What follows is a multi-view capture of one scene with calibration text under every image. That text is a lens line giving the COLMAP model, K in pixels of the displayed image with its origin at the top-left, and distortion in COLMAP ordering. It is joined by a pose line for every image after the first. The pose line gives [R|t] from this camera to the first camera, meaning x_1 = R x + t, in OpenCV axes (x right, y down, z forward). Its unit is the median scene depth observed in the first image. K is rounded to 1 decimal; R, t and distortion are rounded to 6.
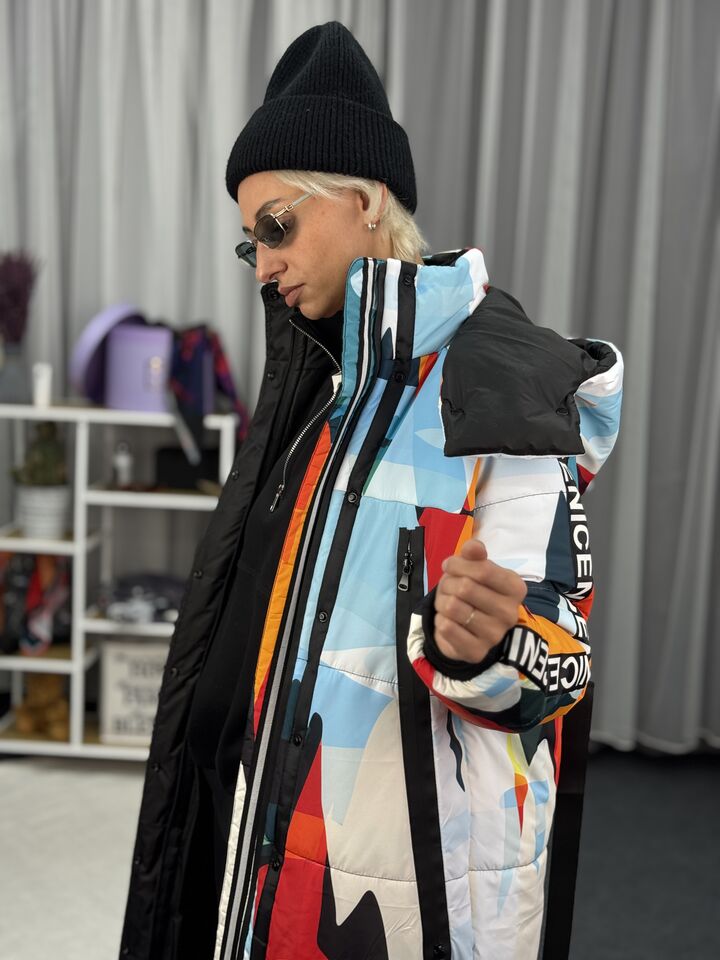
lens RADIAL K [[1311.3, 0, 363.5], [0, 1311.3, 477.2], [0, 0, 1]] dist [0.053143, -0.073023]
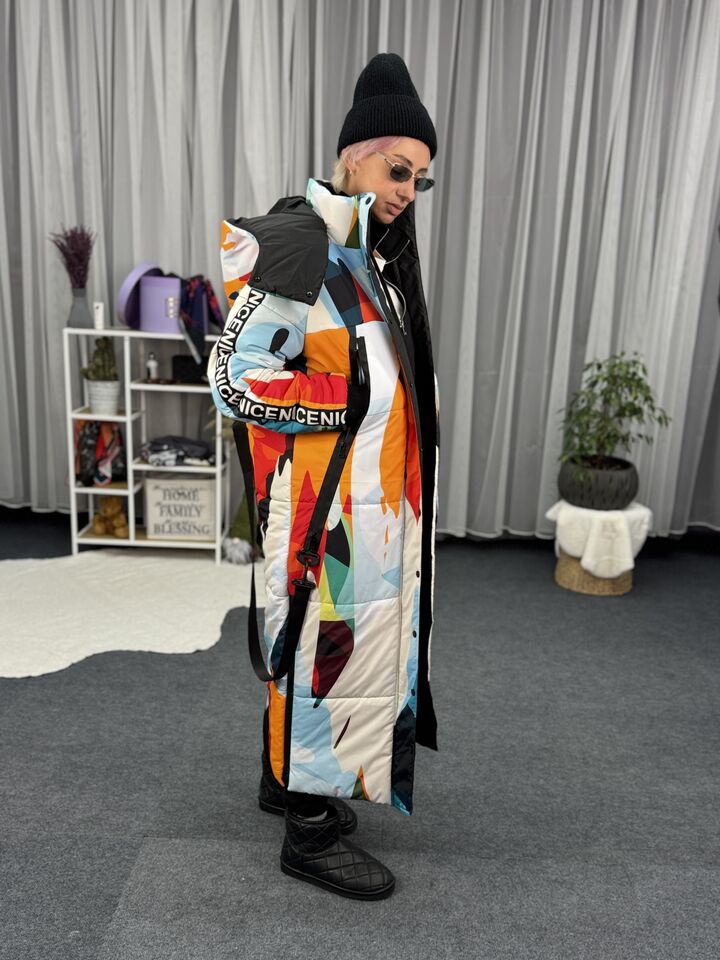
lens RADIAL K [[911.7, 0, 358.0], [0, 911.7, 546.6], [0, 0, 1]] dist [0.144160, -0.371669]
pose [[0.997767, -0.018813, 0.064090, -0.008858], [0.009817, 0.990400, 0.137884, 0.055529], [-0.066068, -0.136947, 0.988373, -0.158987]]
